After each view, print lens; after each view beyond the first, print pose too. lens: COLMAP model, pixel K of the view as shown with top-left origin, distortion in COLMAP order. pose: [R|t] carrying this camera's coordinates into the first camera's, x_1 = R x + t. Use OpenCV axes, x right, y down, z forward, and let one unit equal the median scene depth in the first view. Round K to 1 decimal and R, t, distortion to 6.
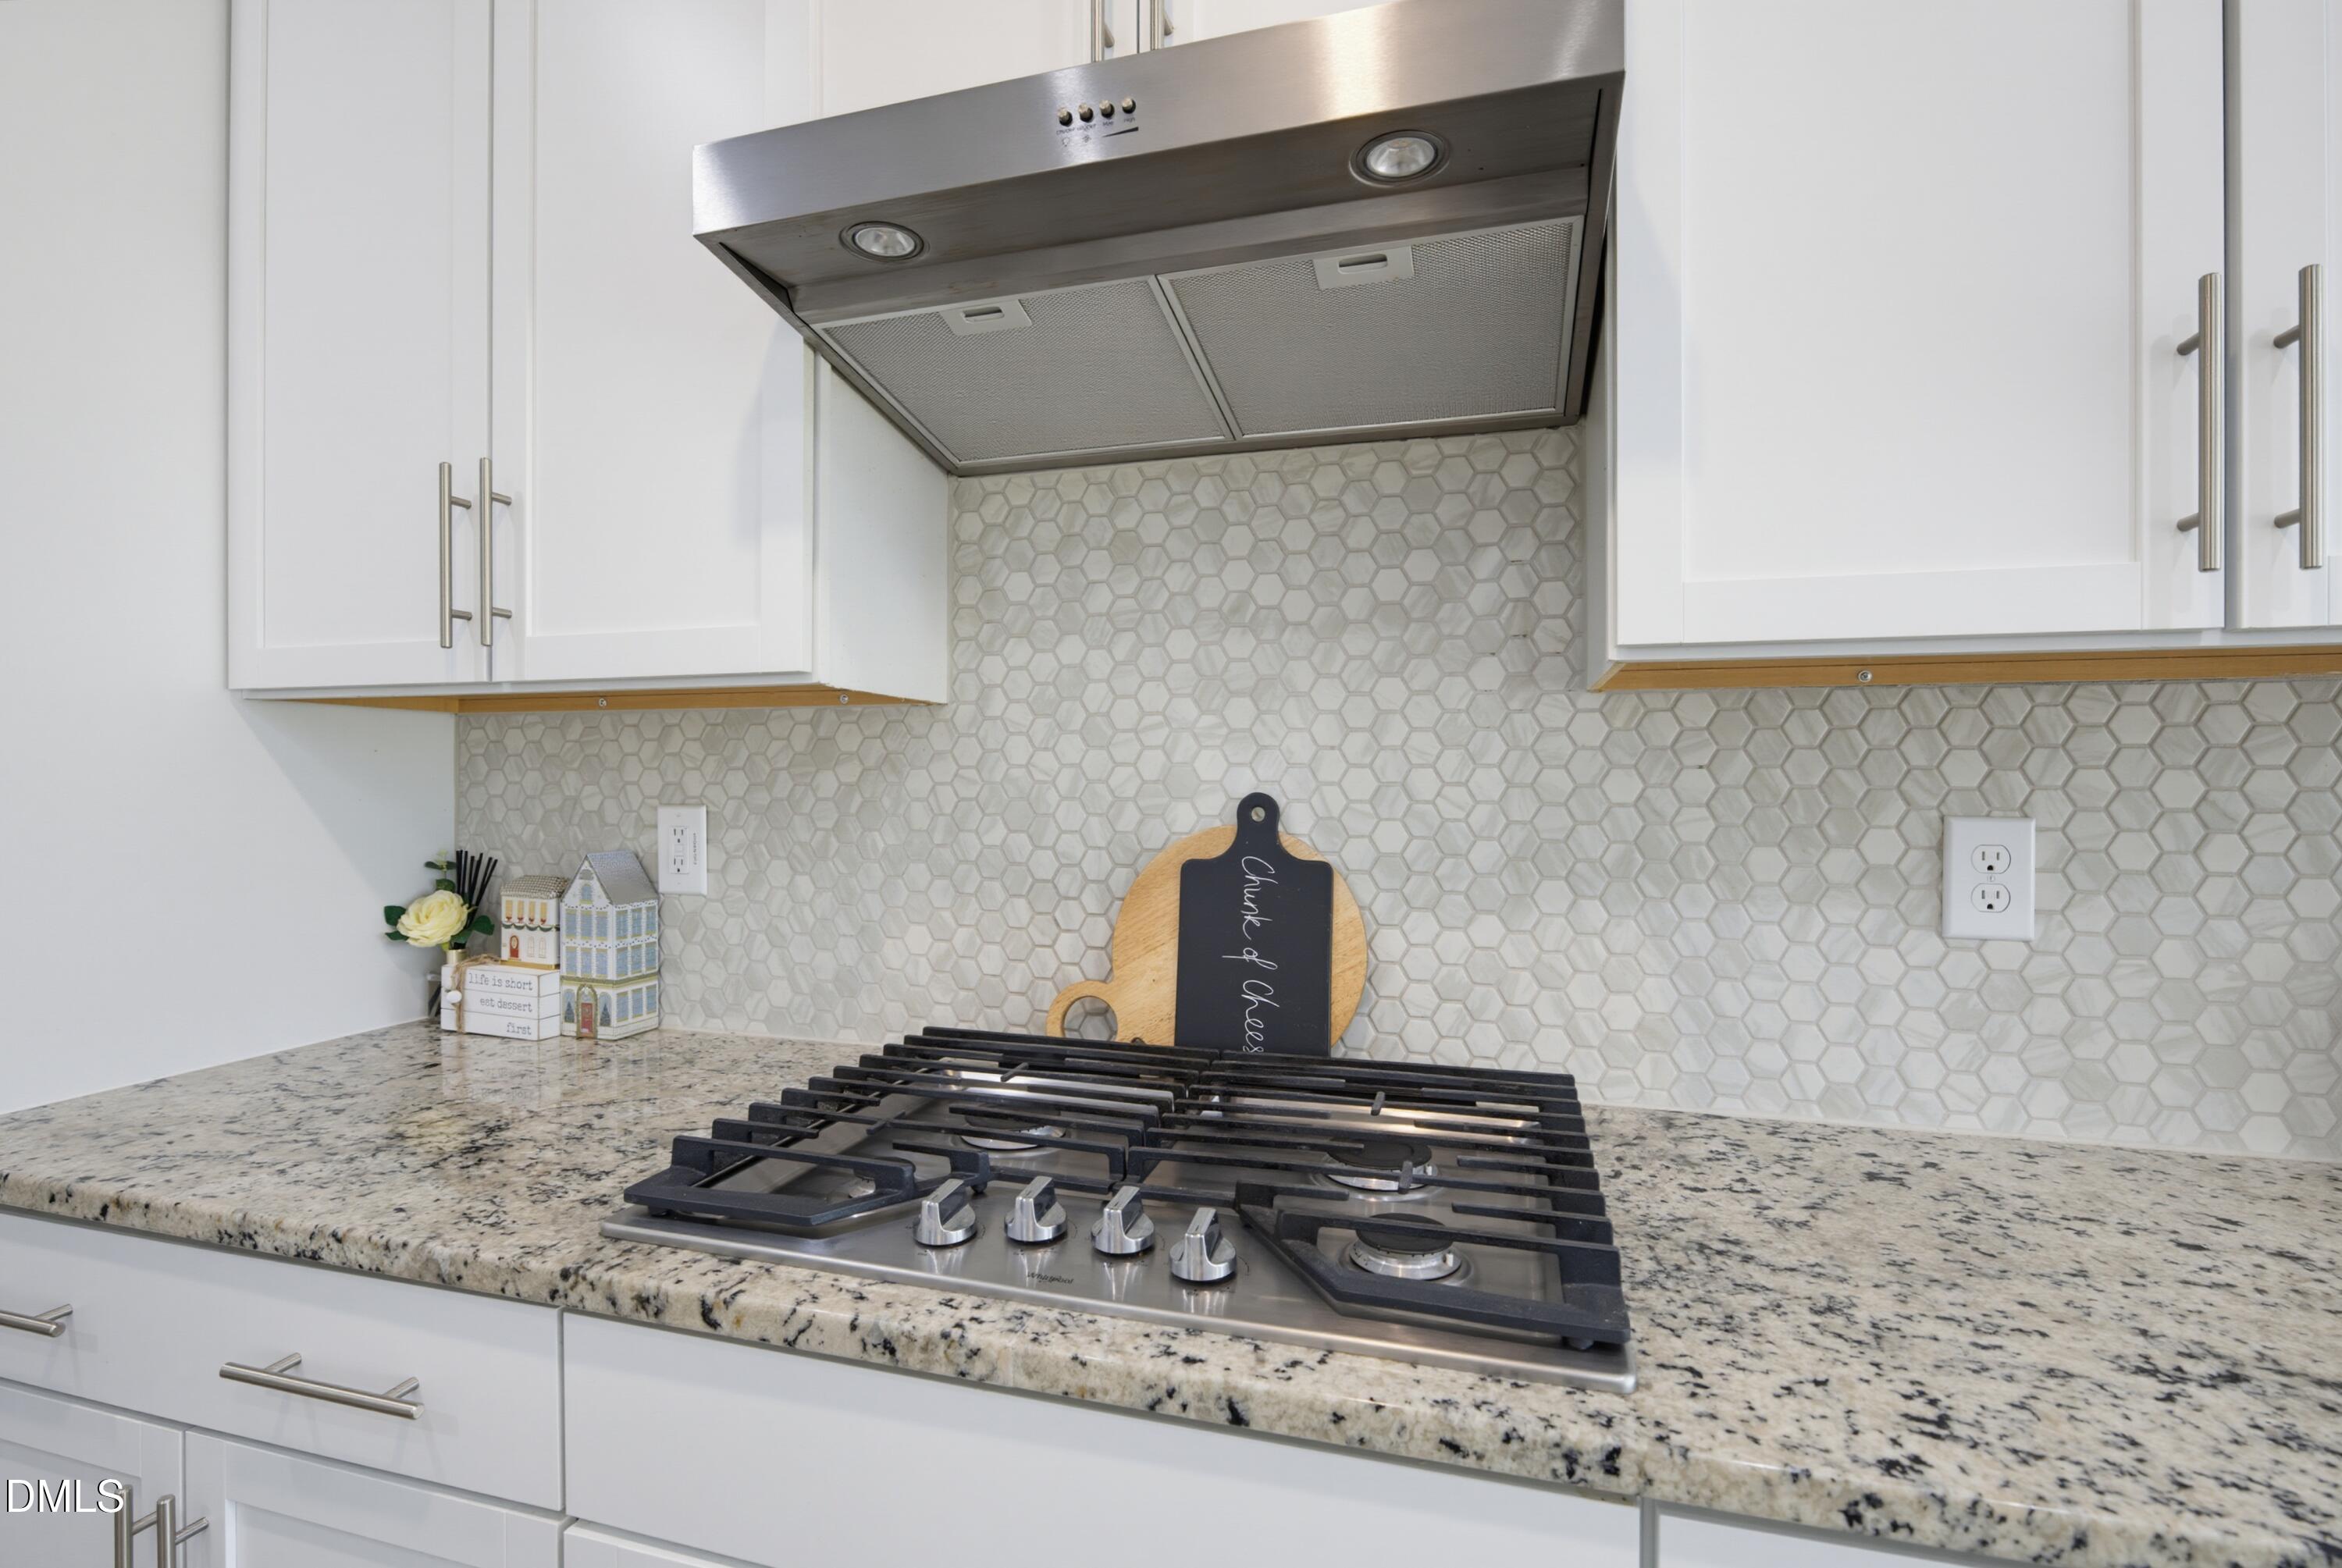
lens RADIAL K [[1096.8, 0, 1168.1], [0, 1096.8, 787.0], [0, 0, 1]] dist [-0.024976, 0.010364]
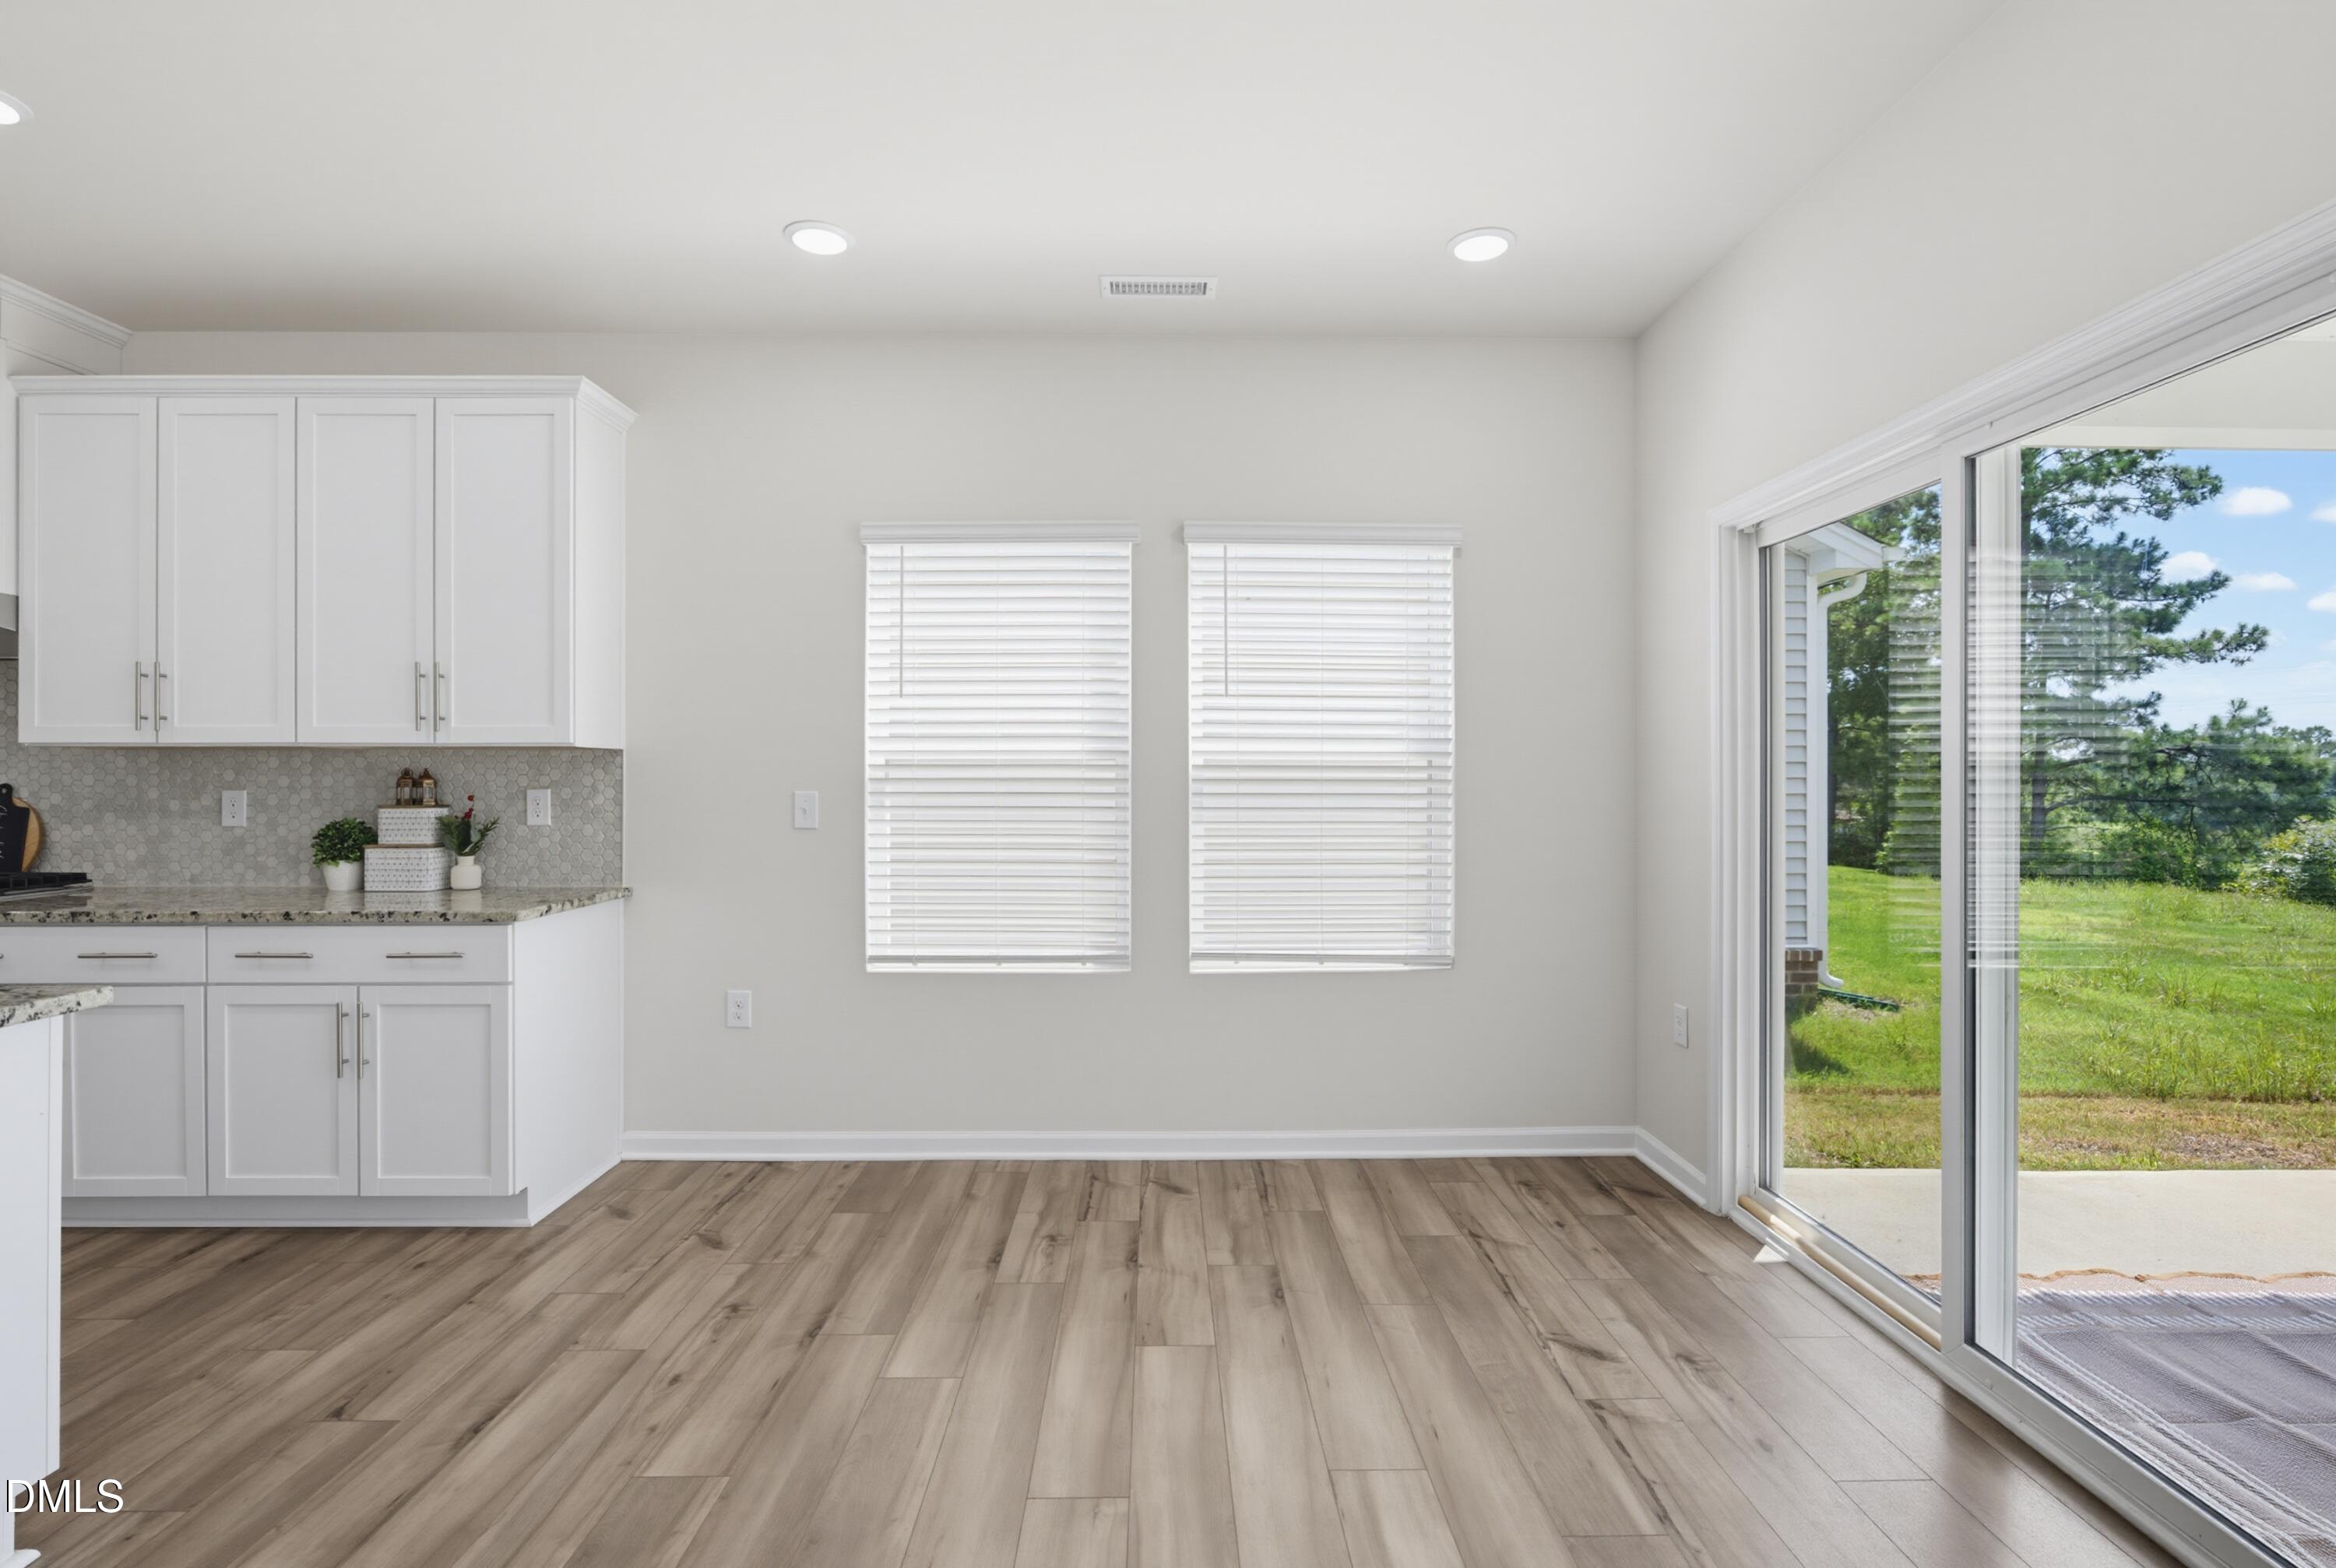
lens RADIAL K [[1094.0, 0, 1150.5], [0, 1094.0, 773.3], [0, 0, 1]] dist [-0.024976, 0.010364]
pose [[0.954107, -0.002501, 0.299456, 2.071173], [0.002026, 0.999996, 0.001895, -0.019709], [-0.299460, -0.001202, 0.954108, -2.520466]]
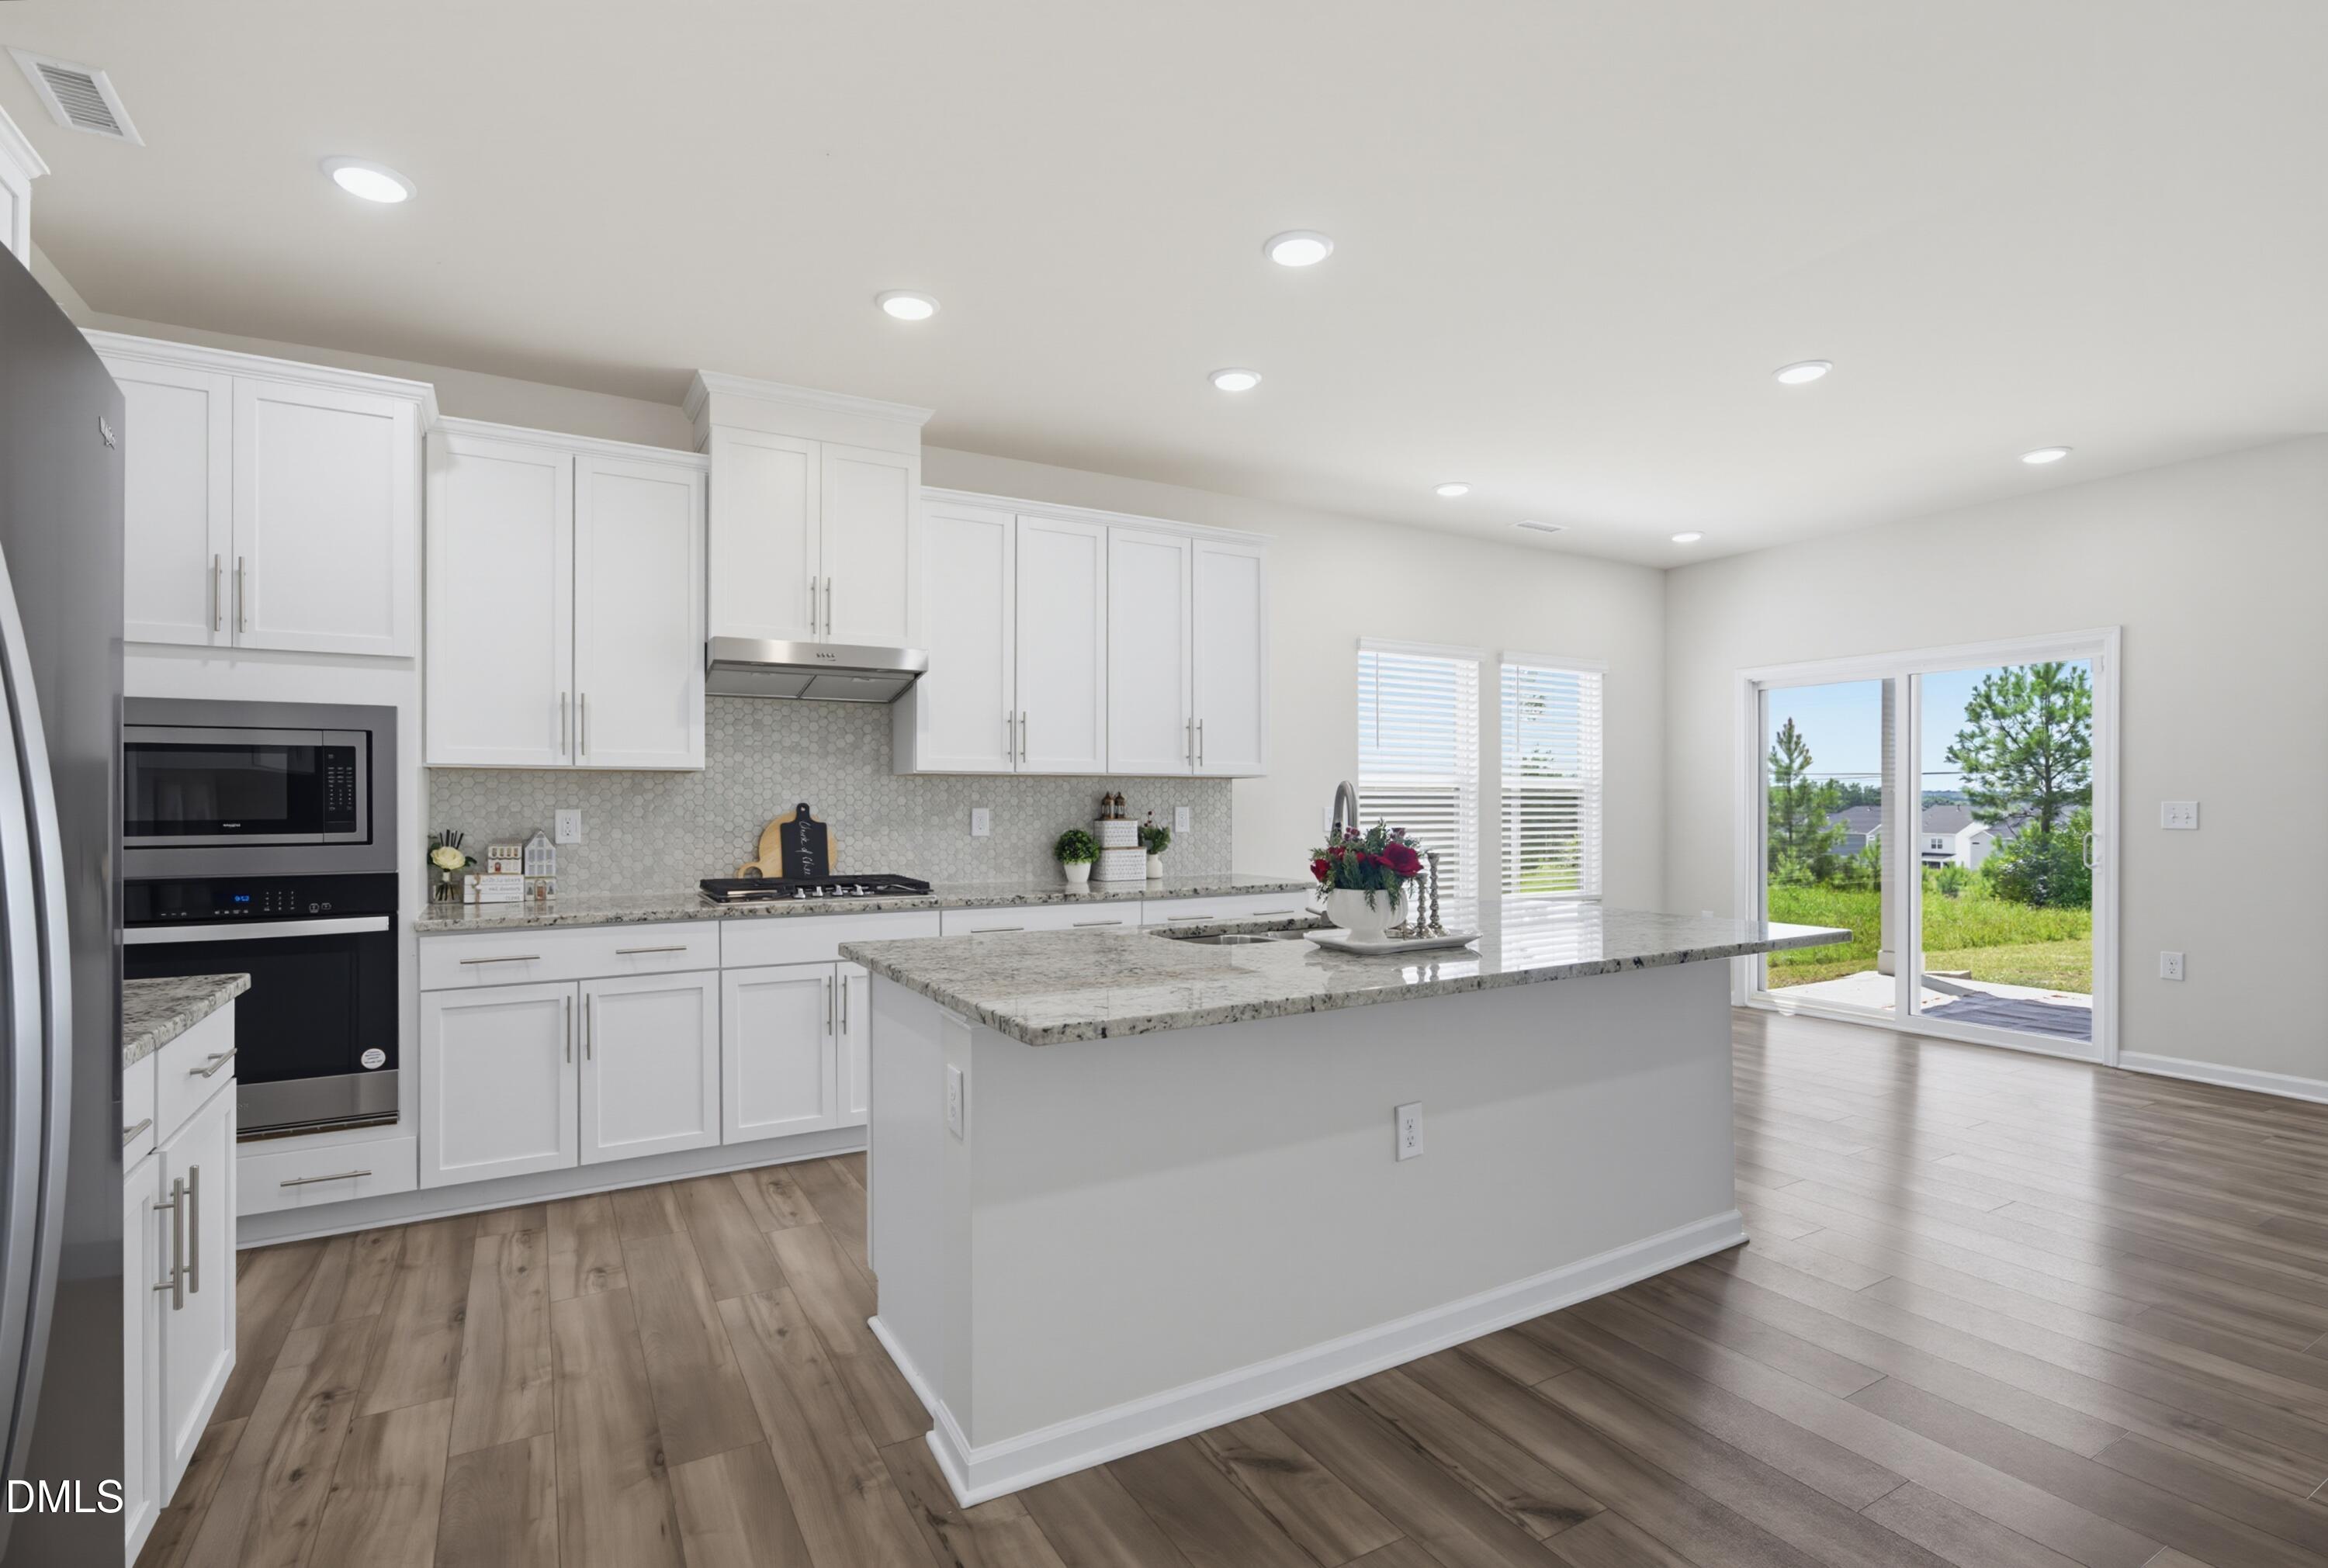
lens RADIAL K [[1090.3, 0, 1138.0], [0, 1090.3, 797.4], [0, 0, 1]] dist [-0.024976, 0.010364]
pose [[0.695975, -0.000957, 0.718065, -1.612345], [0.000806, 1.000000, 0.000552, -0.012773], [-0.718065, 0.000194, 0.695976, -2.072319]]
